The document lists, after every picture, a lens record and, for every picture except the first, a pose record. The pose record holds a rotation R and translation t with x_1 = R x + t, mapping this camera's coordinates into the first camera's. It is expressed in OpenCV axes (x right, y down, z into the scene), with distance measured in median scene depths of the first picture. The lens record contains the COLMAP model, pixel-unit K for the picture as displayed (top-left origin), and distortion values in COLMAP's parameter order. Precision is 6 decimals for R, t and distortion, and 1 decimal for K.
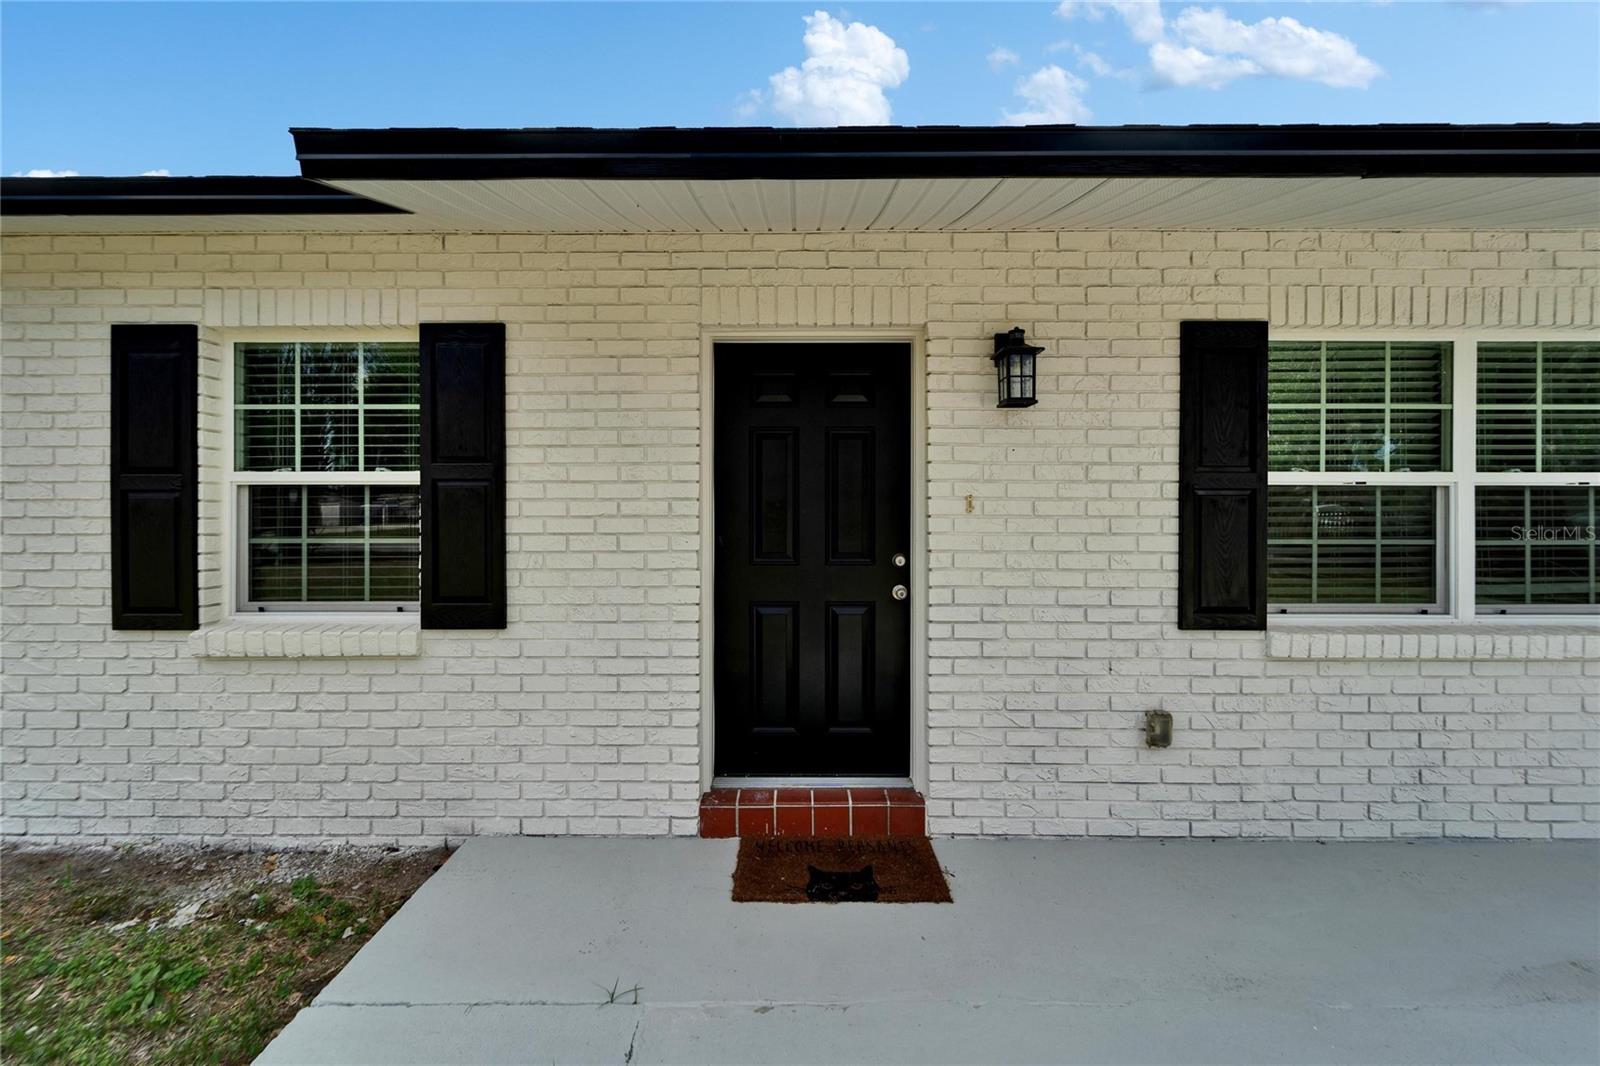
lens RADIAL K [[648.8, 0, 793.4], [0, 648.8, 517.9], [0, 0, 1]] dist [0.000433, -0.000213]
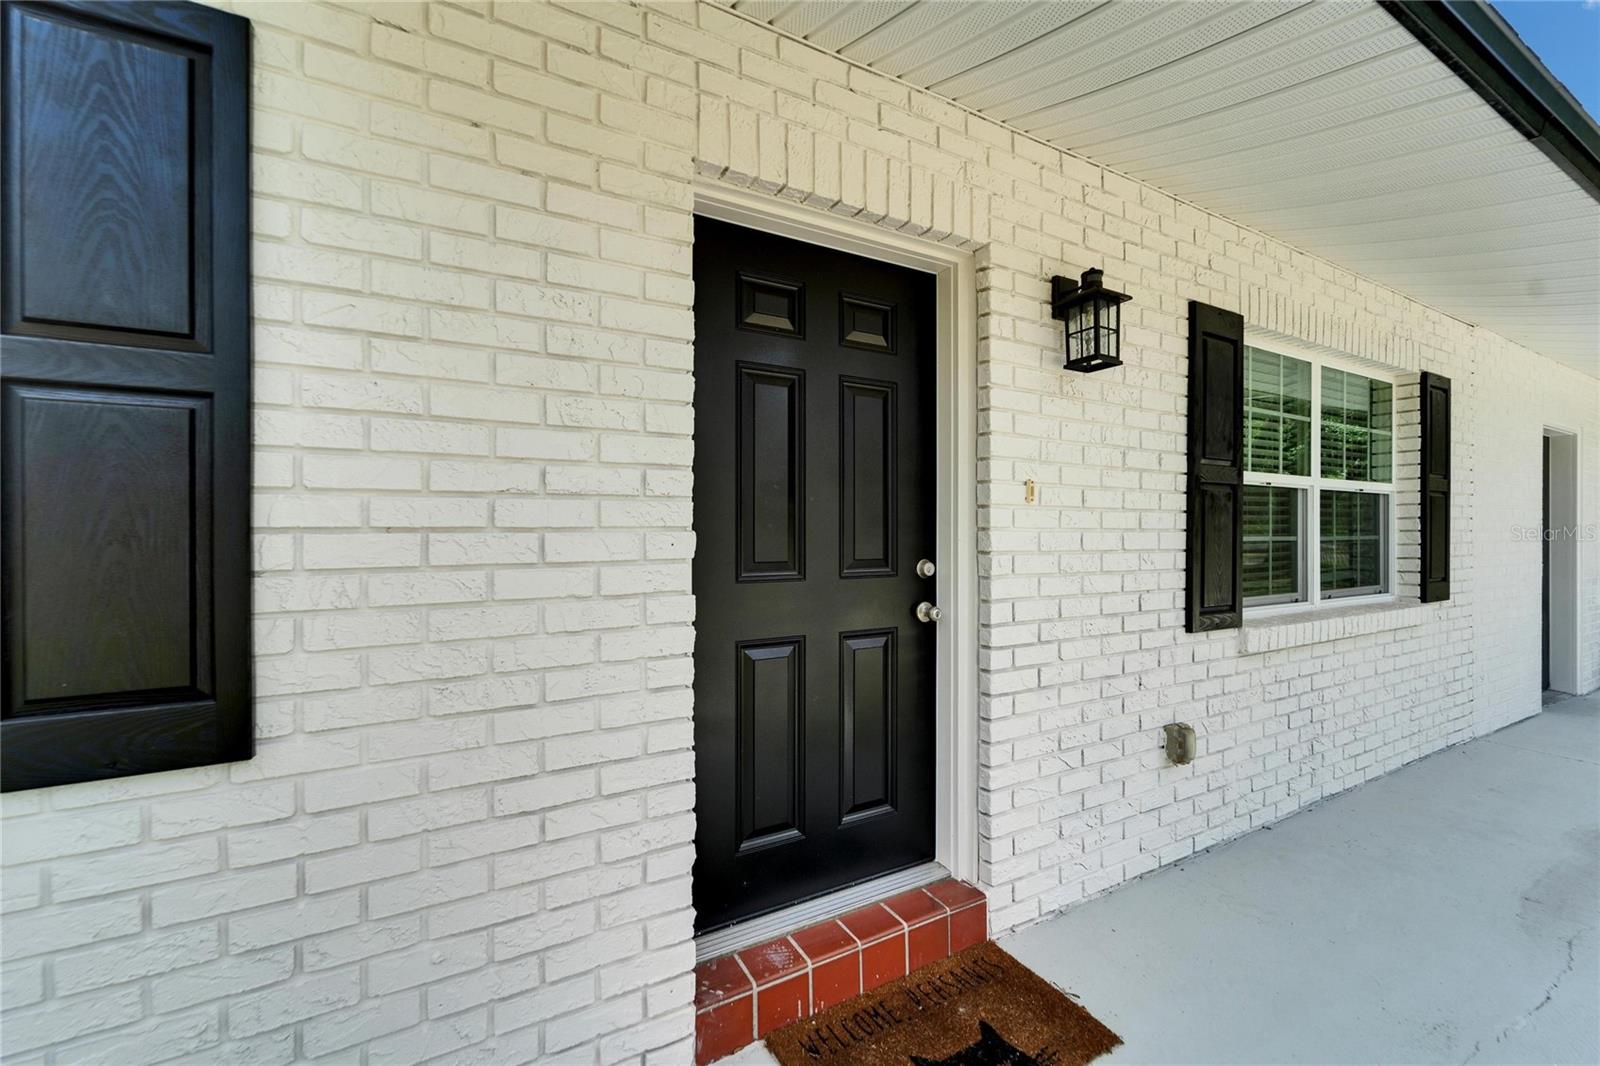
lens RADIAL K [[649.2, 0, 801.0], [0, 649.2, 536.8], [0, 0, 1]] dist [0.001929, -0.000204]
pose [[0.869803, -0.004832, 0.493375, -0.342290], [0.007738, 0.999963, -0.003849, 0.033813], [-0.493338, 0.007166, 0.869808, 0.461538]]
